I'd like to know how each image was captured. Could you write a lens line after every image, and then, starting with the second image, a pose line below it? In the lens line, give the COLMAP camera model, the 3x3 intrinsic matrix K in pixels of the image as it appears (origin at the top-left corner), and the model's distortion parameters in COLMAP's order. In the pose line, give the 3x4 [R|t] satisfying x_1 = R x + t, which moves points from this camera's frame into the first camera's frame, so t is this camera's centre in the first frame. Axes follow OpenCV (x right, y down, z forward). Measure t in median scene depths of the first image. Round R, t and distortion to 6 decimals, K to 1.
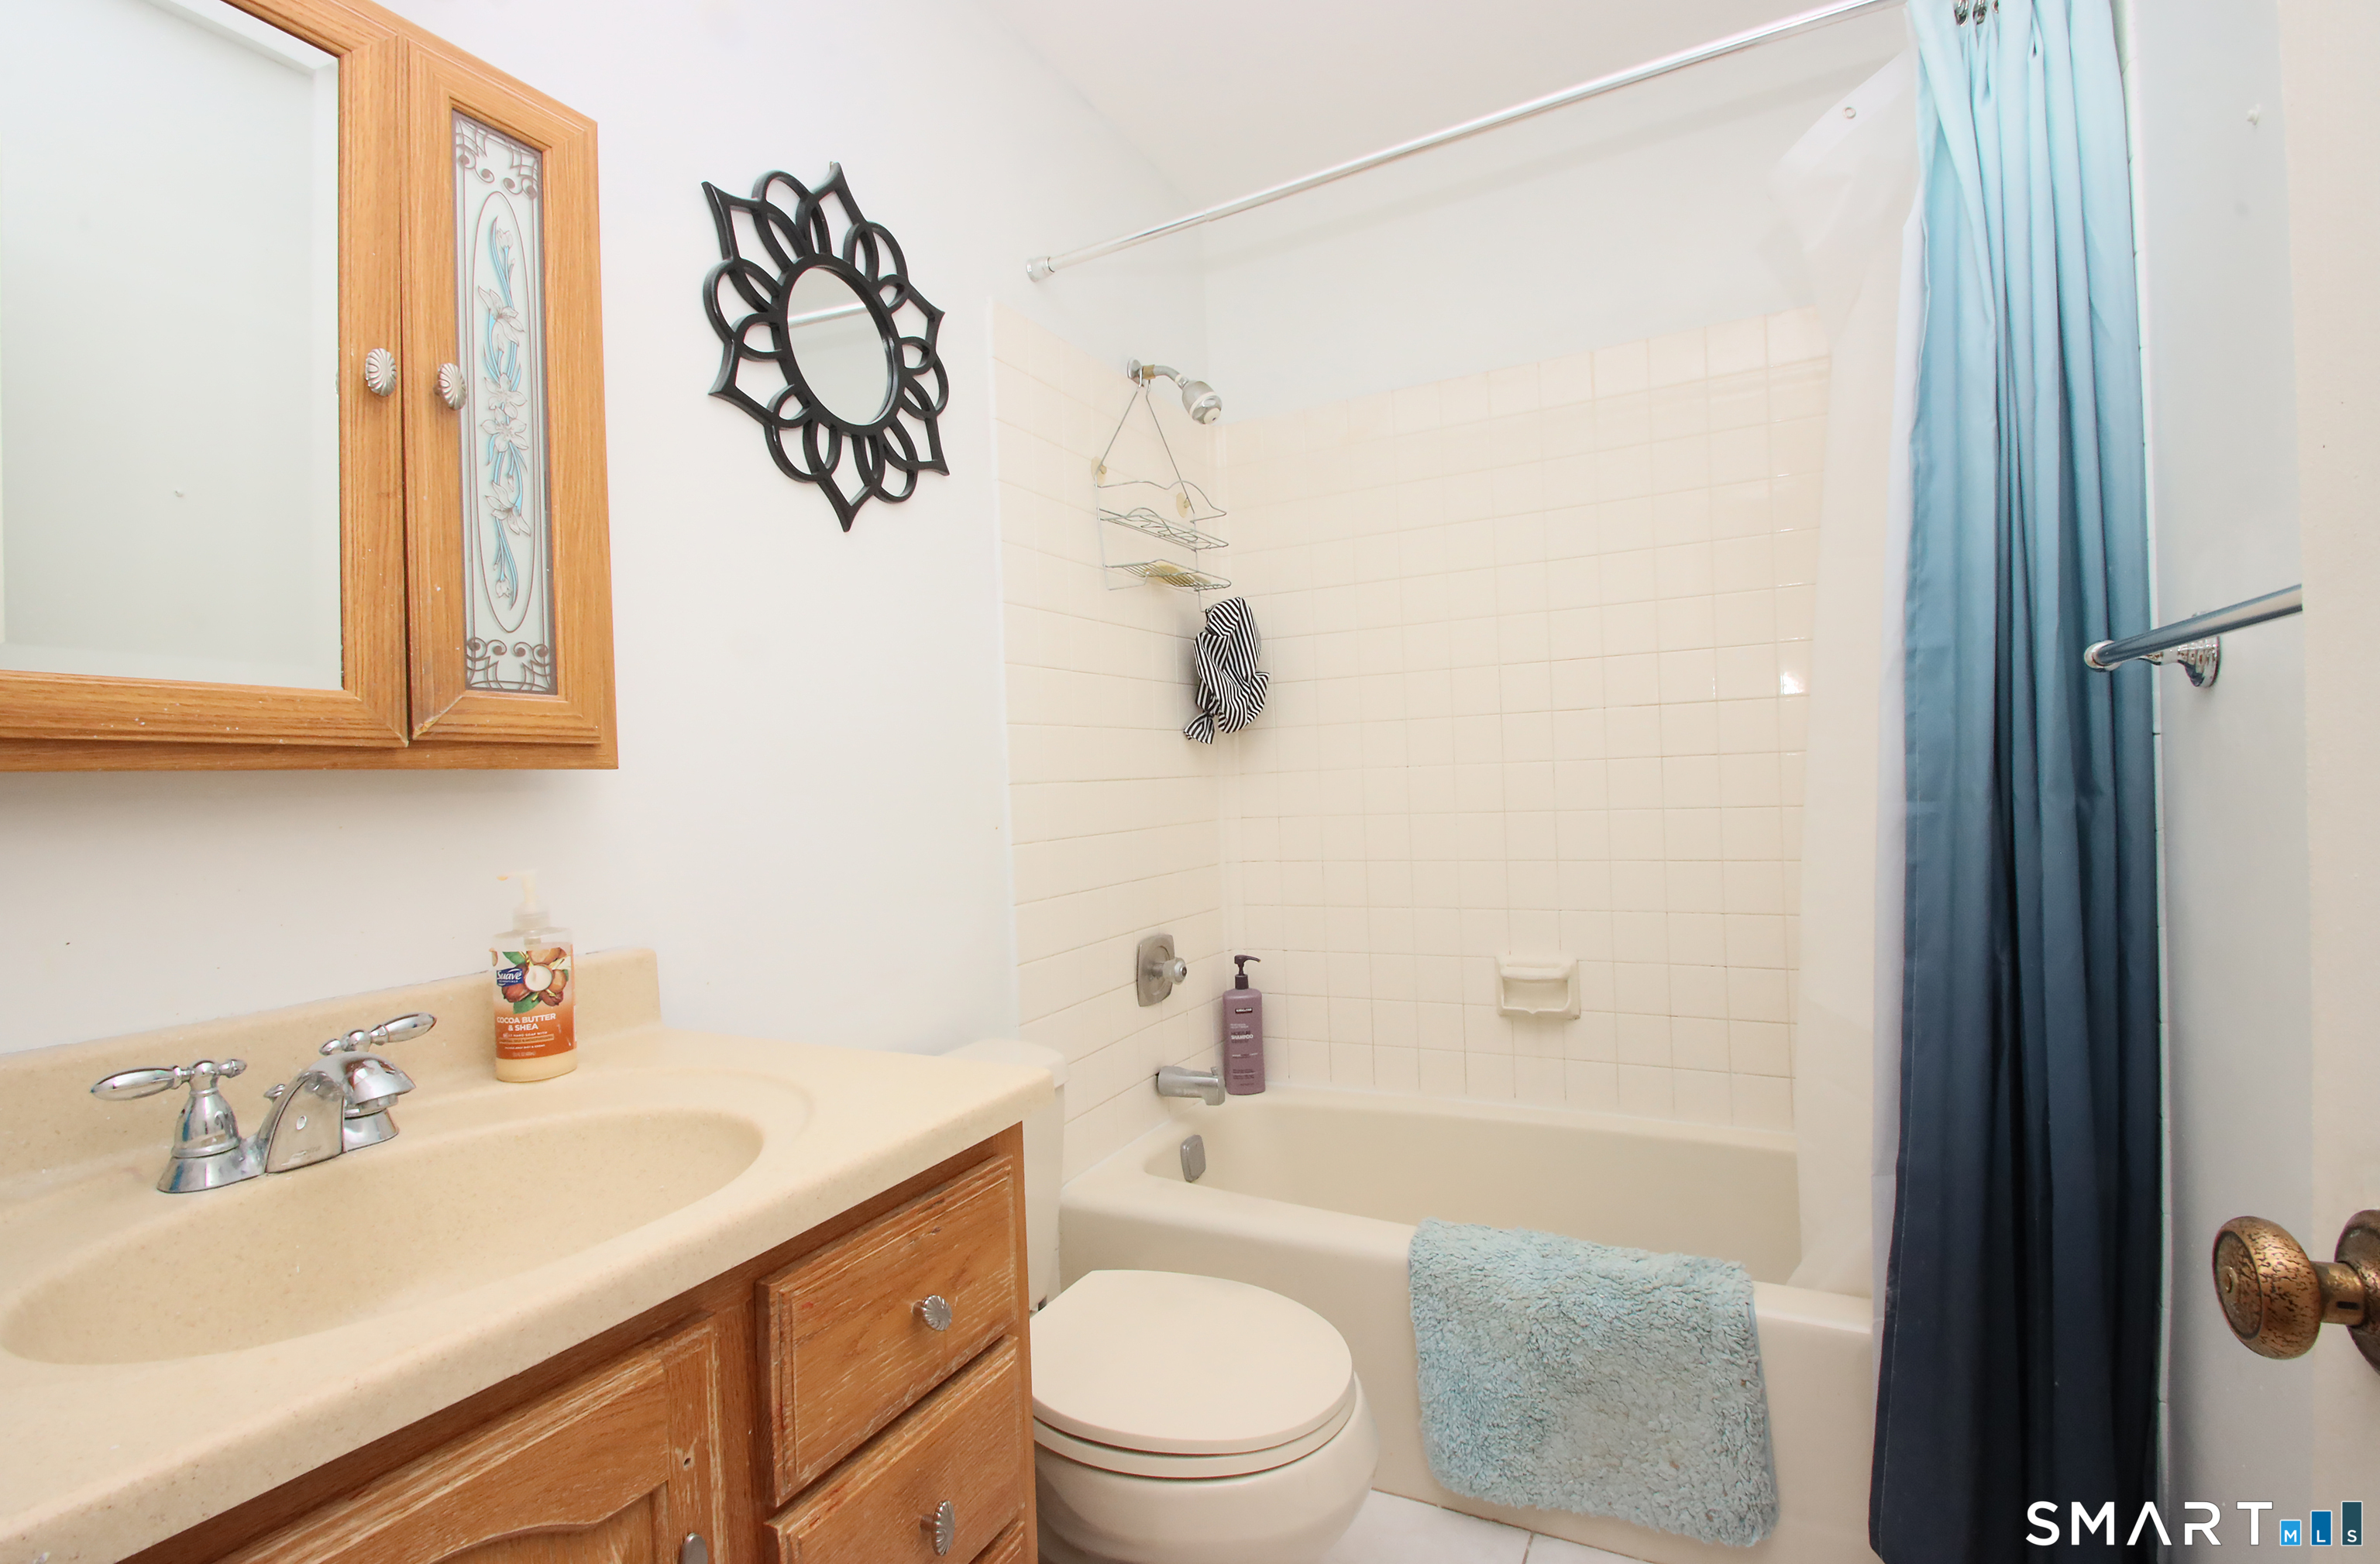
lens RADIAL K [[1099.3, 0, 1200.5], [0, 1099.3, 793.8], [0, 0, 1]] dist [0.008340, -0.015603]
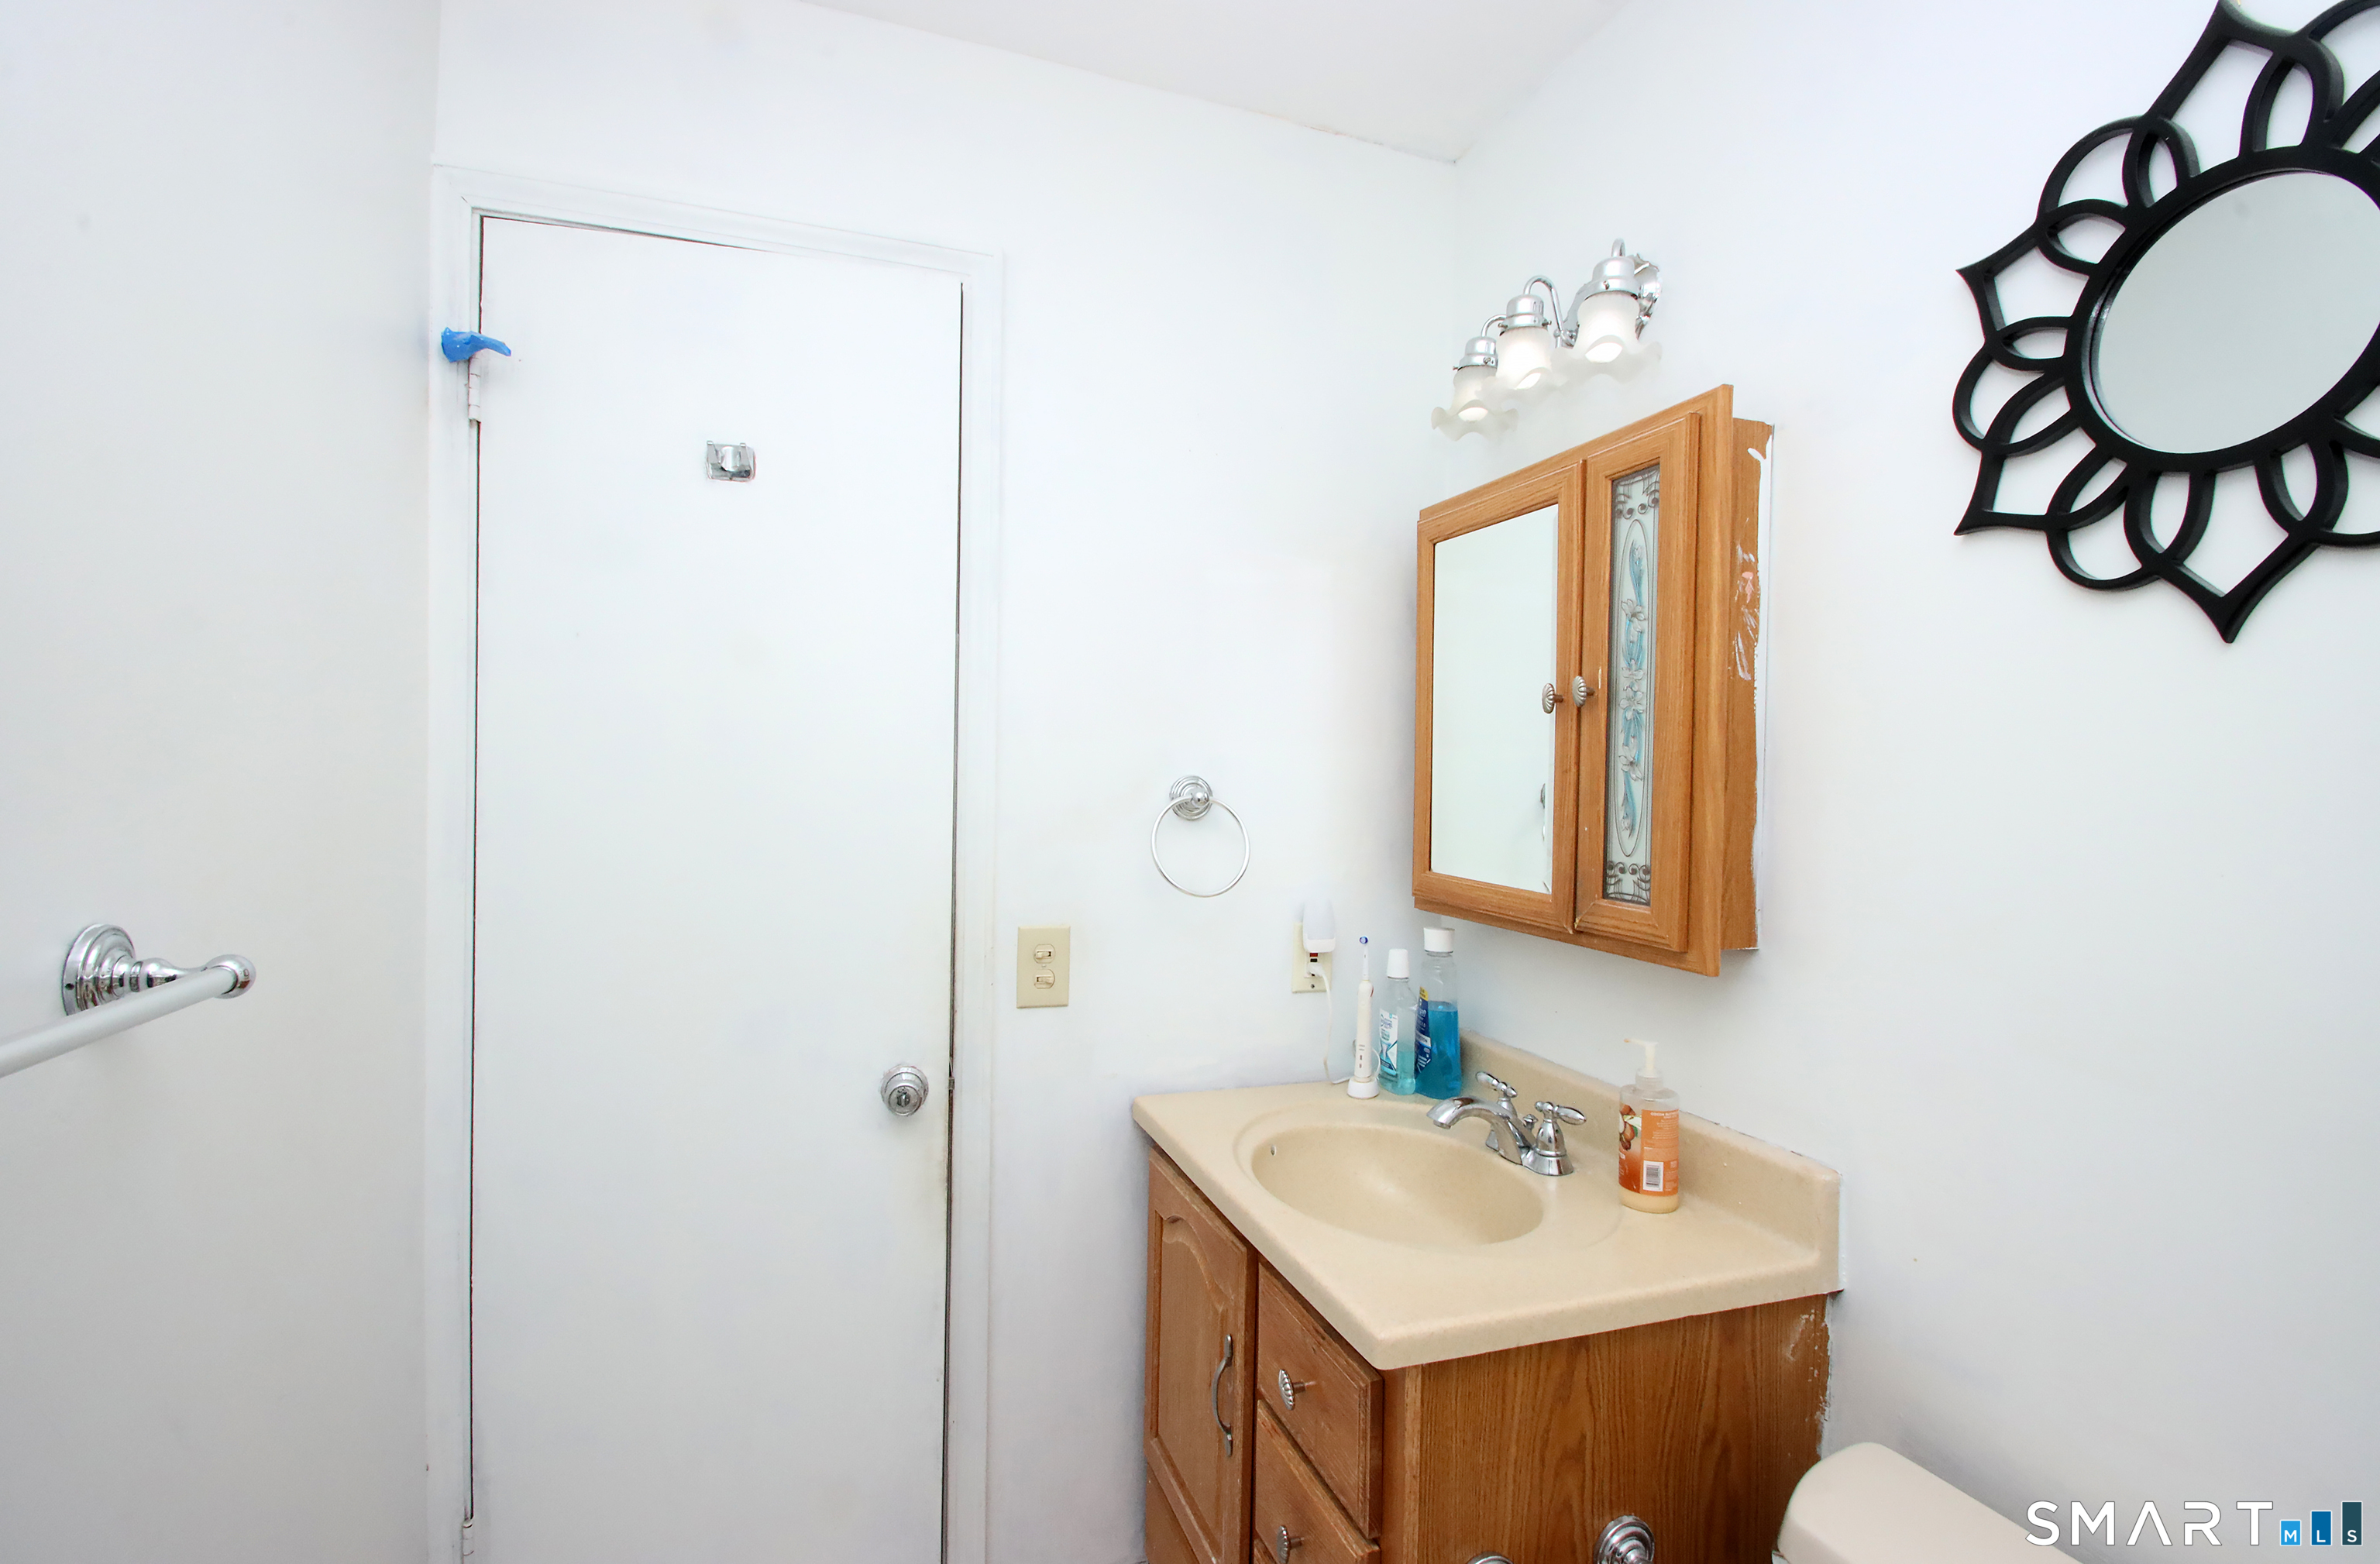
lens RADIAL K [[1099.3, 0, 1200.5], [0, 1099.3, 793.8], [0, 0, 1]] dist [0.008340, -0.015603]
pose [[-0.691503, 0.031624, -0.721681, 0.662809], [-0.006448, 0.998731, 0.049942, -0.281013], [0.722345, 0.039188, -0.690421, 1.520462]]
